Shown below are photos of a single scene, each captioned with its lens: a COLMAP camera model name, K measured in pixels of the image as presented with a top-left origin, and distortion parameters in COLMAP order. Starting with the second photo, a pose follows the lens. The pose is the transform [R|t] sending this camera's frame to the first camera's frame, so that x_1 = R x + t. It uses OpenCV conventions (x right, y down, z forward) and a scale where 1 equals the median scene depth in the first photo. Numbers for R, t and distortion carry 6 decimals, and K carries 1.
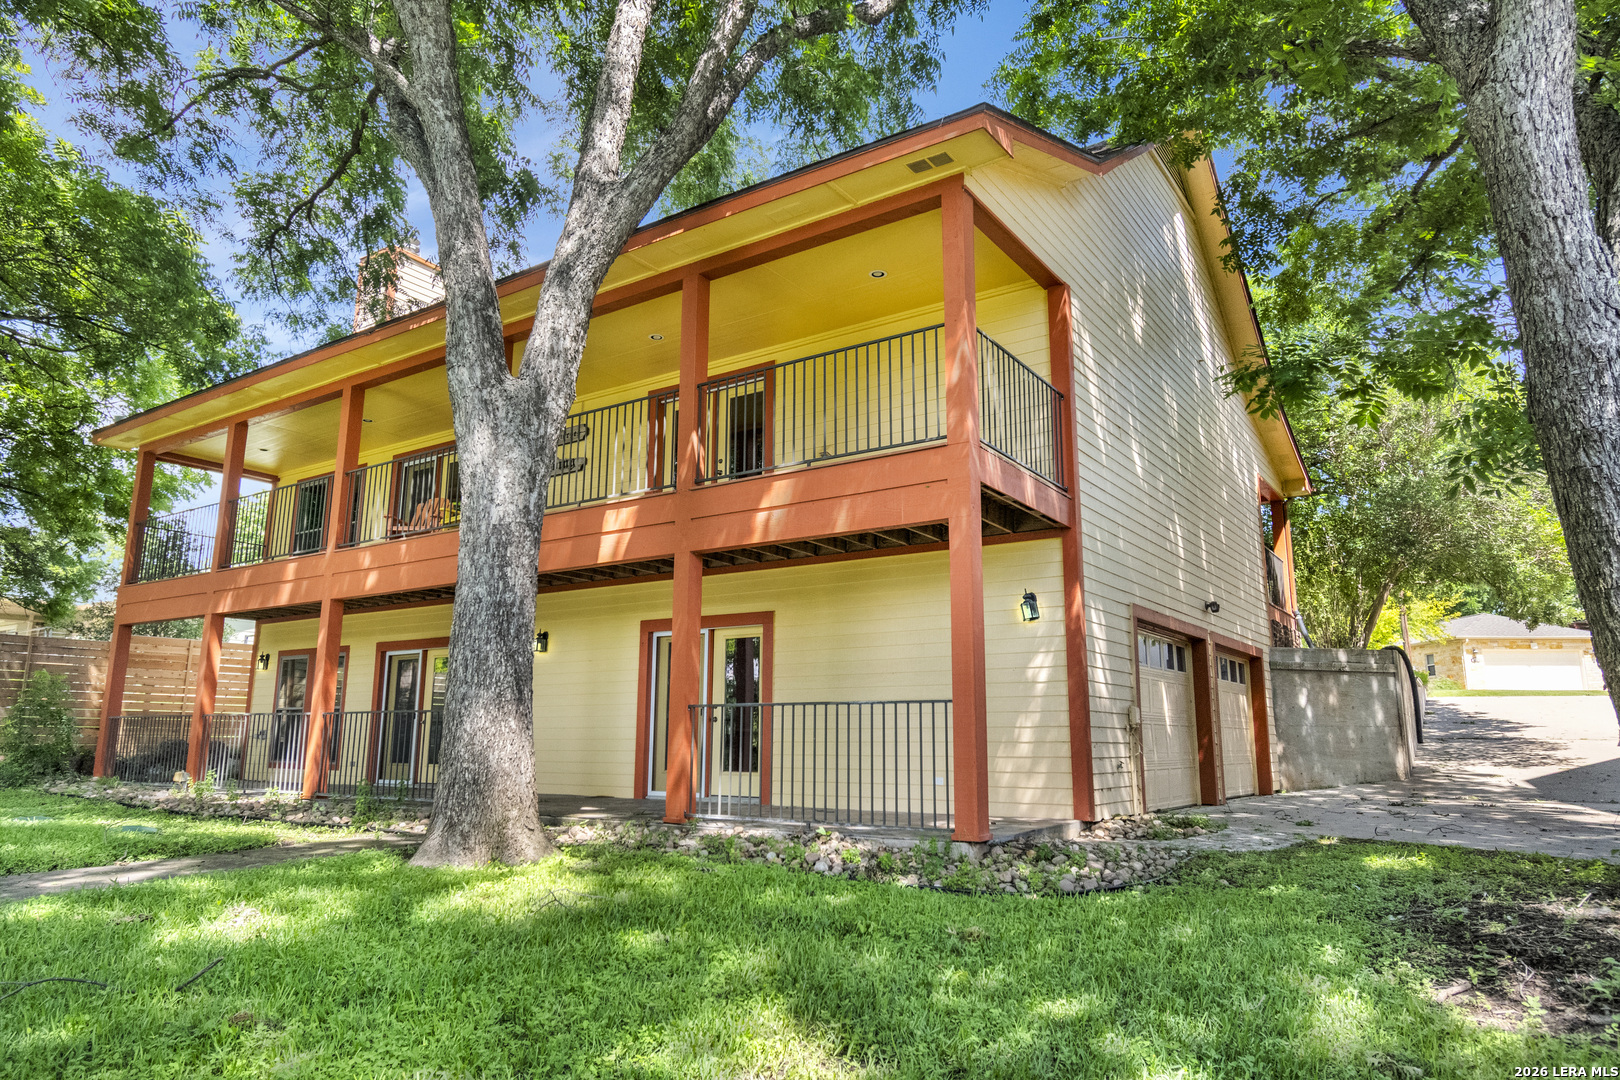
lens RADIAL K [[1054.6, 0, 809.2], [0, 1054.6, 537.0], [0, 0, 1]] dist [0.002986, 0.000181]
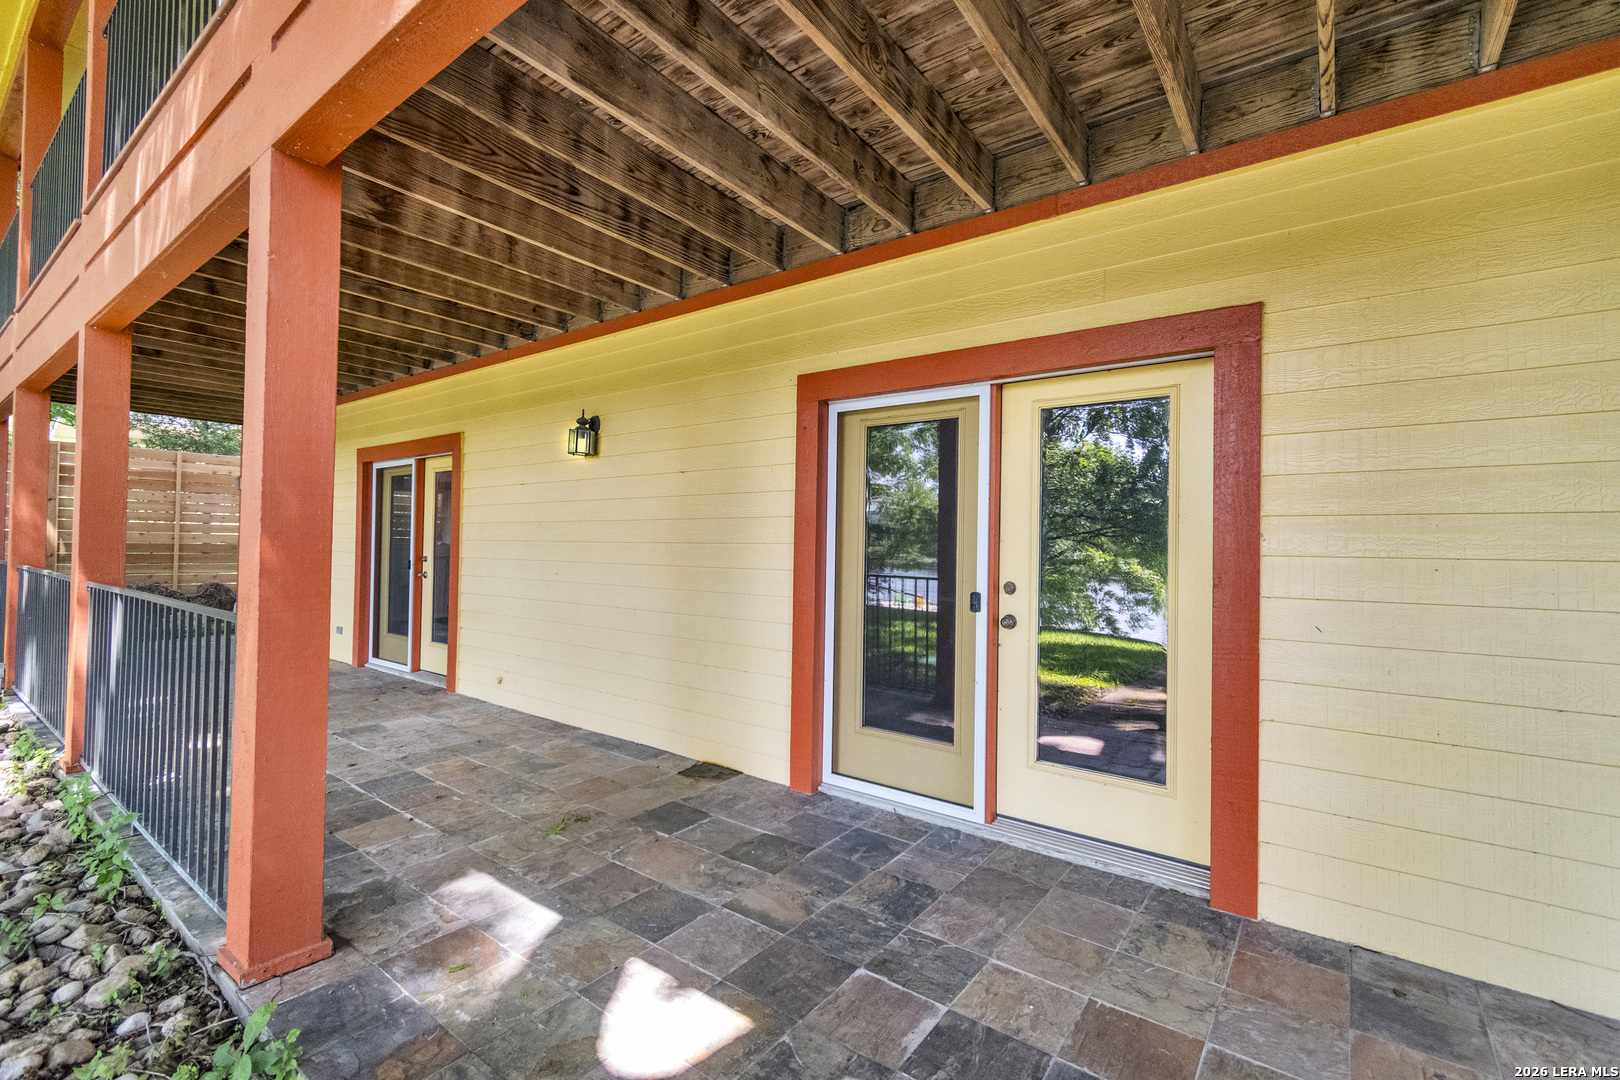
lens RADIAL K [[718.2, 0, 809.2], [0, 718.2, 537.0], [0, 0, 1]] dist [0.008134, -0.002995]
pose [[0.998703, 0.009136, -0.050082, -0.116928], [0.000026, 0.983674, 0.179960, 0.076109], [0.050908, -0.179728, 0.982398, 0.591084]]
